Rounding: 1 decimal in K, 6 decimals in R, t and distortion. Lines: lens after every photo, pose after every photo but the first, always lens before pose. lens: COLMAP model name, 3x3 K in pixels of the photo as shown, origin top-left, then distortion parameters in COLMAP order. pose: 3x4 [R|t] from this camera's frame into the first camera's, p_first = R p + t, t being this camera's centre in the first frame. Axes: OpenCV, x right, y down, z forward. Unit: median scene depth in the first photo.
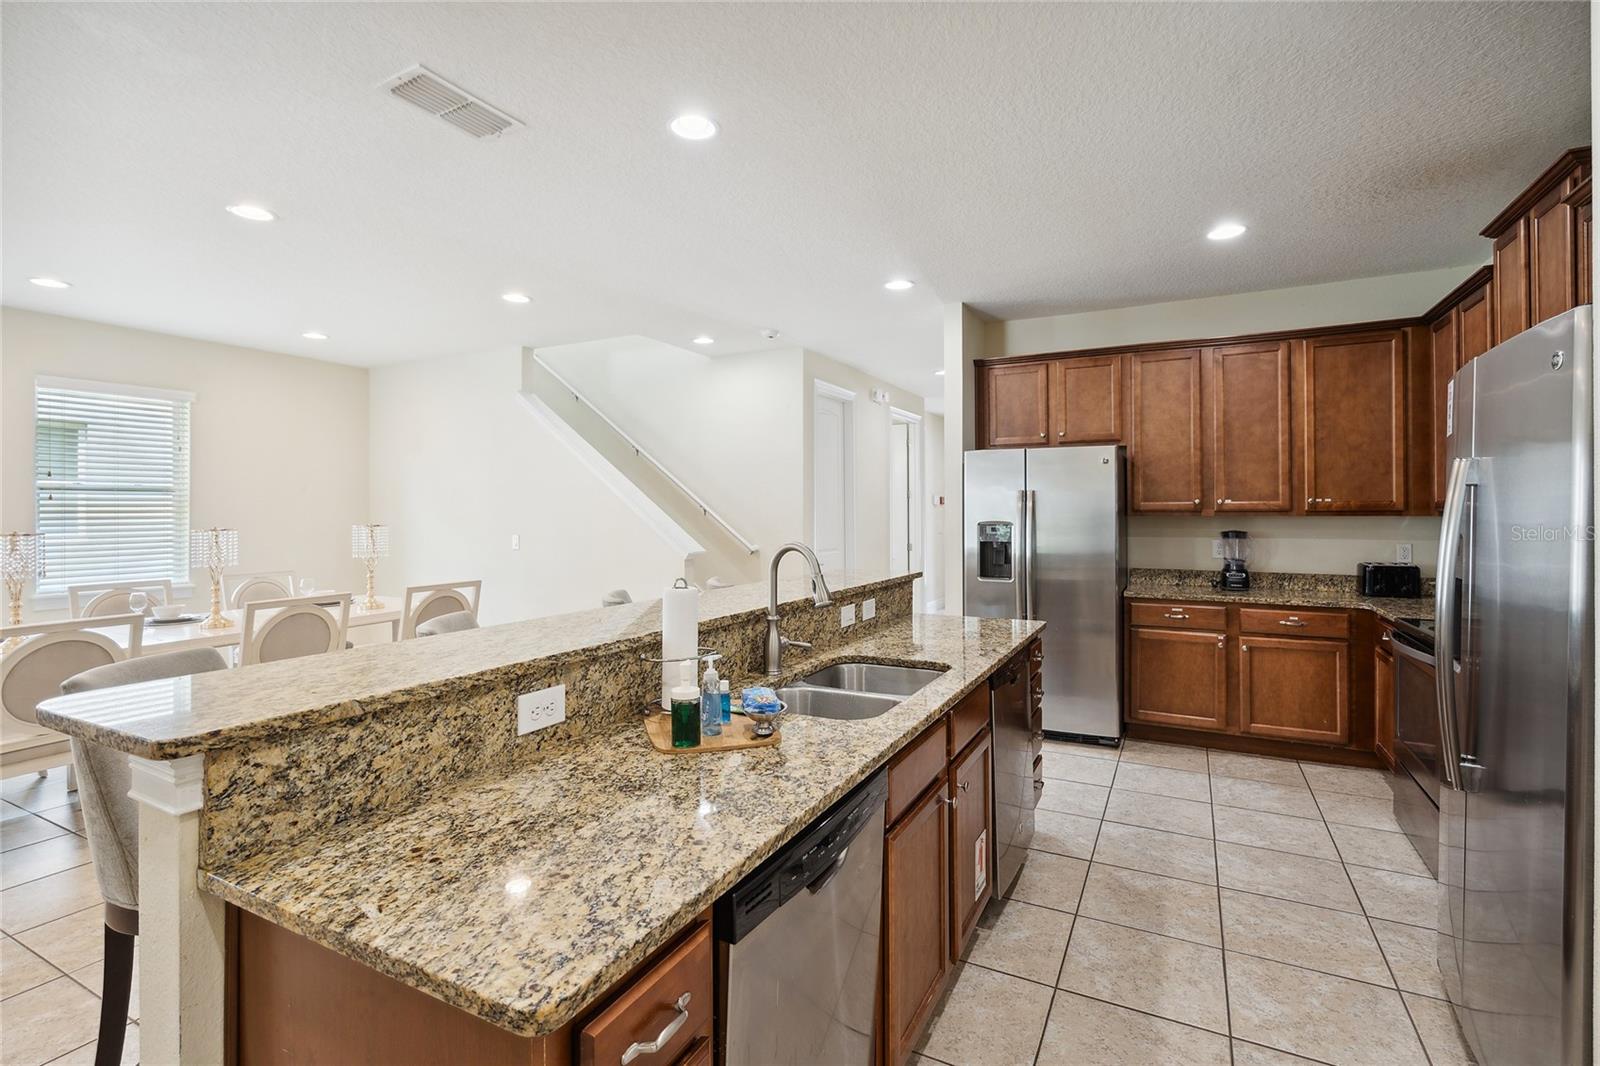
lens RADIAL K [[740.9, 0, 800.1], [0, 740.9, 512.8], [0, 0, 1]] dist [-0.003672, 0.000155]
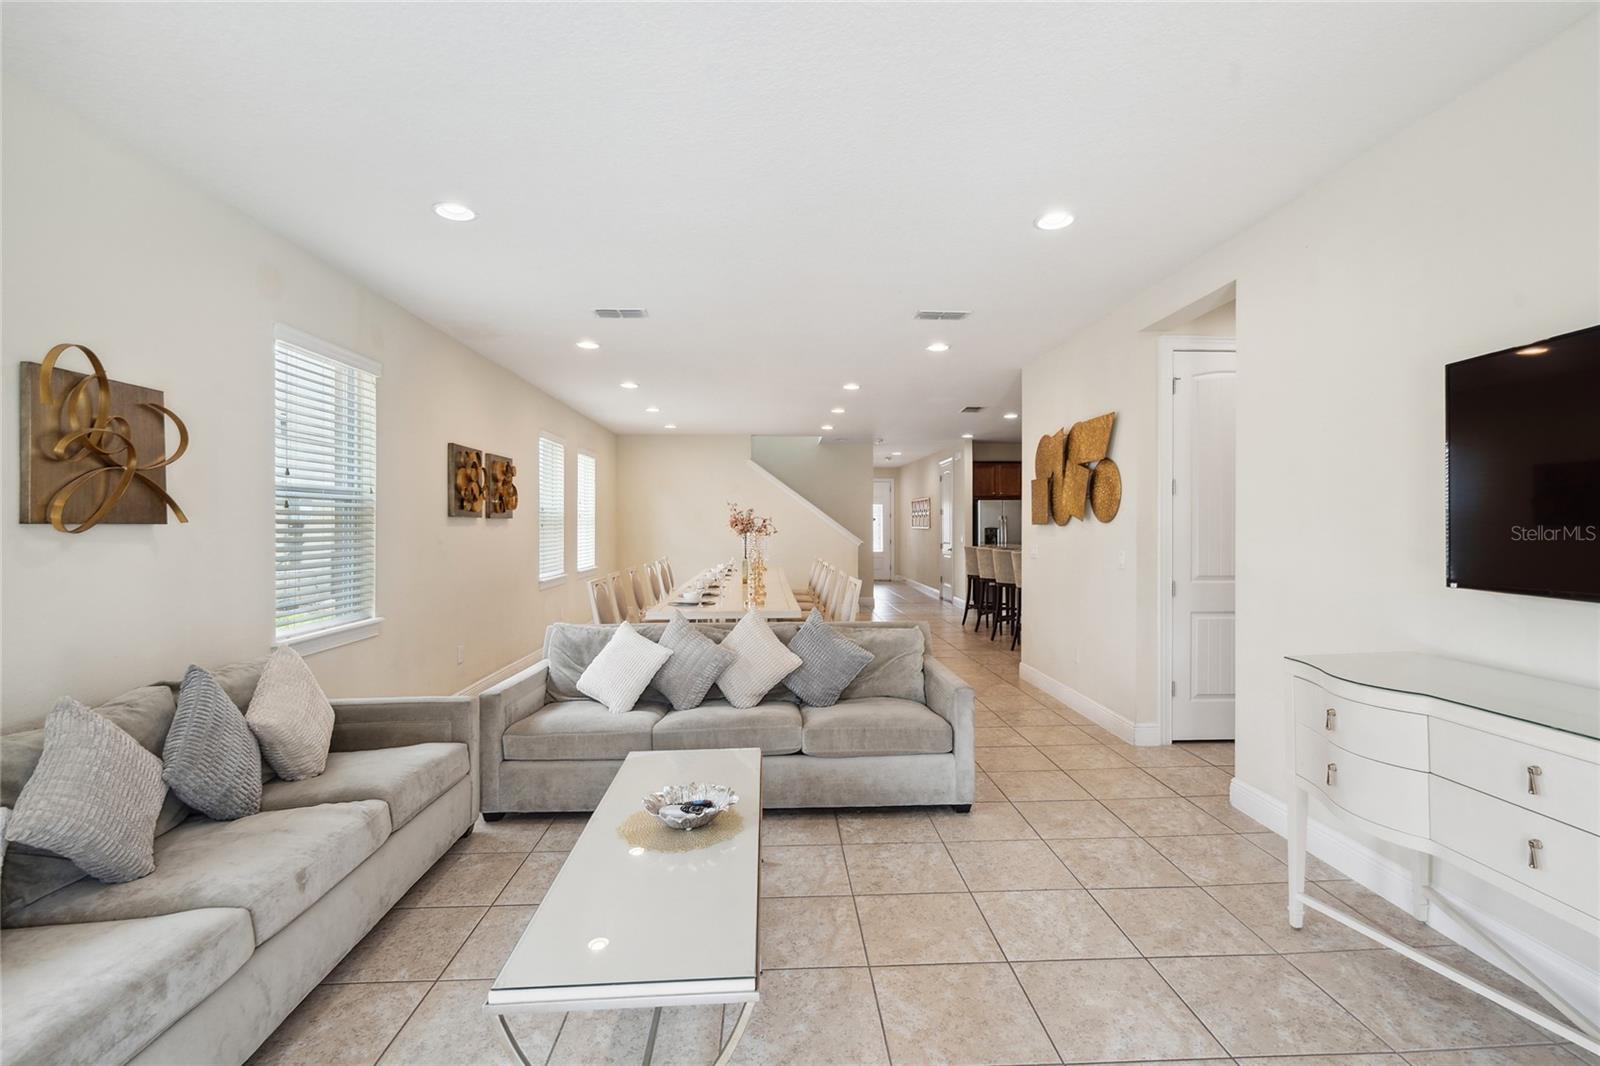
lens RADIAL K [[740.9, 0, 800.1], [0, 740.9, 512.8], [0, 0, 1]] dist [-0.003672, 0.000155]
pose [[0.869120, 0.009839, 0.494503, -1.699203], [-0.001587, 0.999852, -0.017104, 0.005309], [-0.494598, 0.014081, 0.869008, -0.989133]]
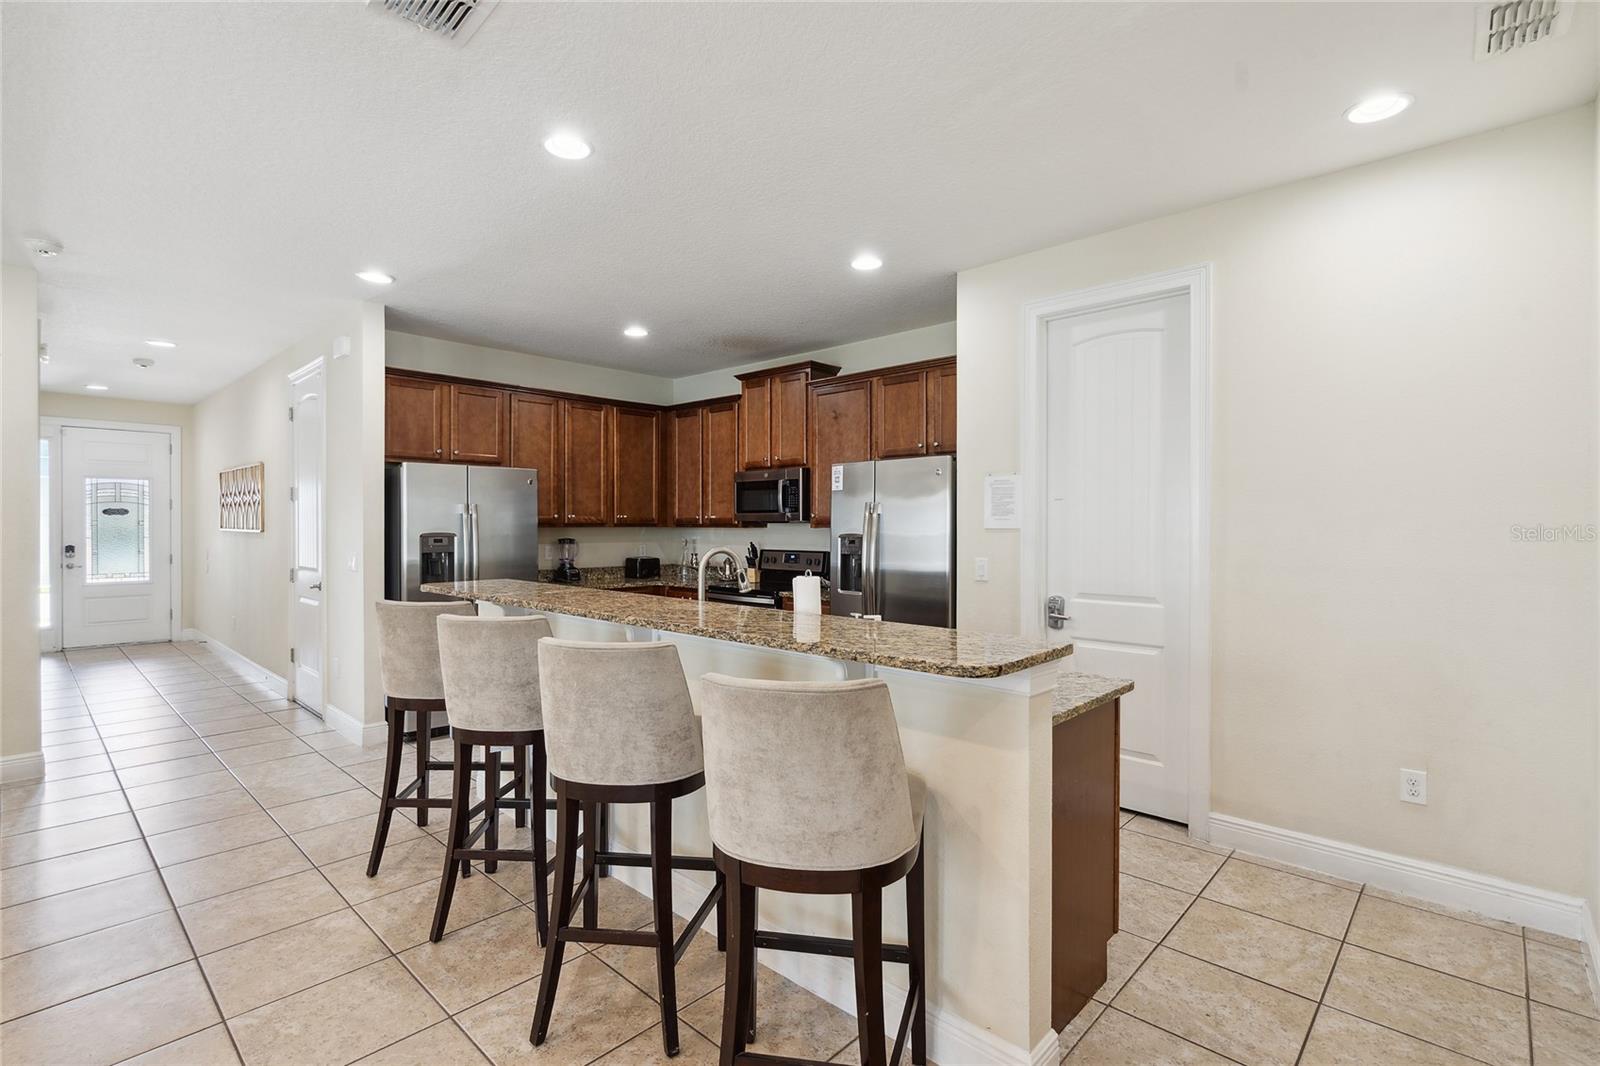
lens RADIAL K [[746.9, 0, 800.0], [0, 746.9, 533.0], [0, 0, 1]] dist [-0.015349, 0.000933]
pose [[0.268907, -0.009789, 0.963116, -0.633045], [-0.002634, 0.999937, 0.010898, -0.001140], [-0.963162, -0.005468, 0.268865, 0.243317]]
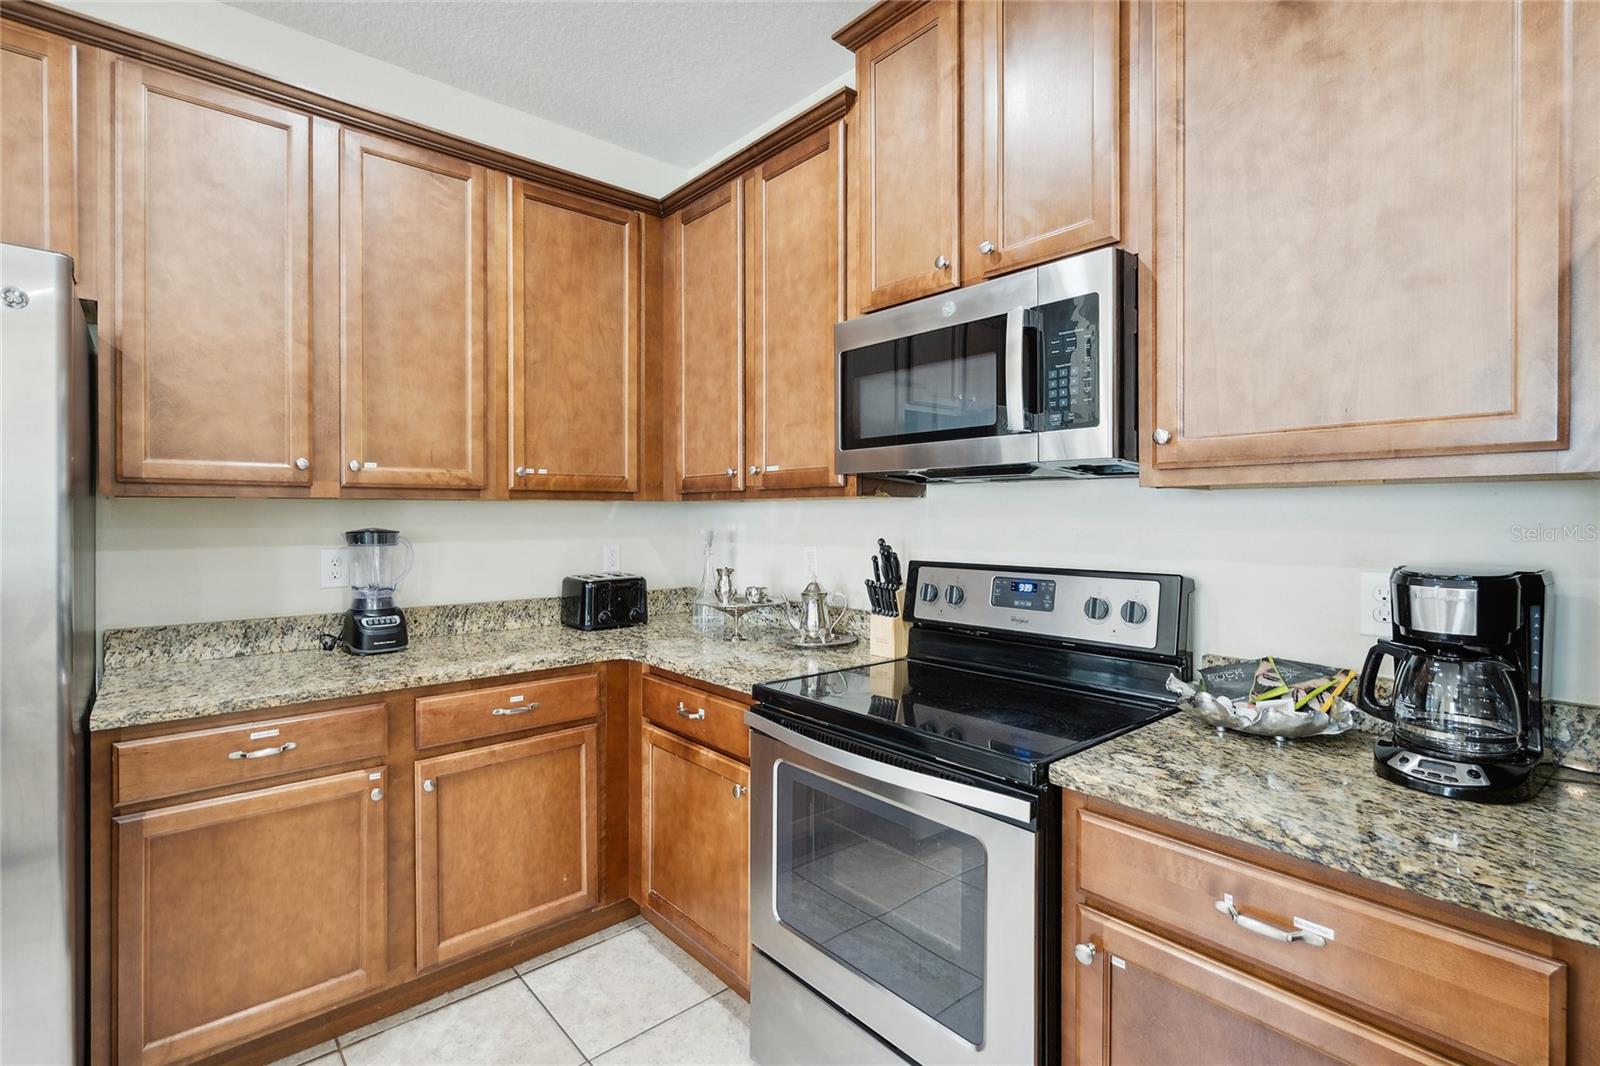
lens RADIAL K [[740.9, 0, 800.1], [0, 740.9, 512.8], [0, 0, 1]] dist [-0.003672, 0.000155]
pose [[0.363498, 0.003177, 0.931590, 0.248200], [0.000898, 0.999993, -0.003760, 0.016443], [-0.931594, 0.002204, 0.363493, 0.591783]]
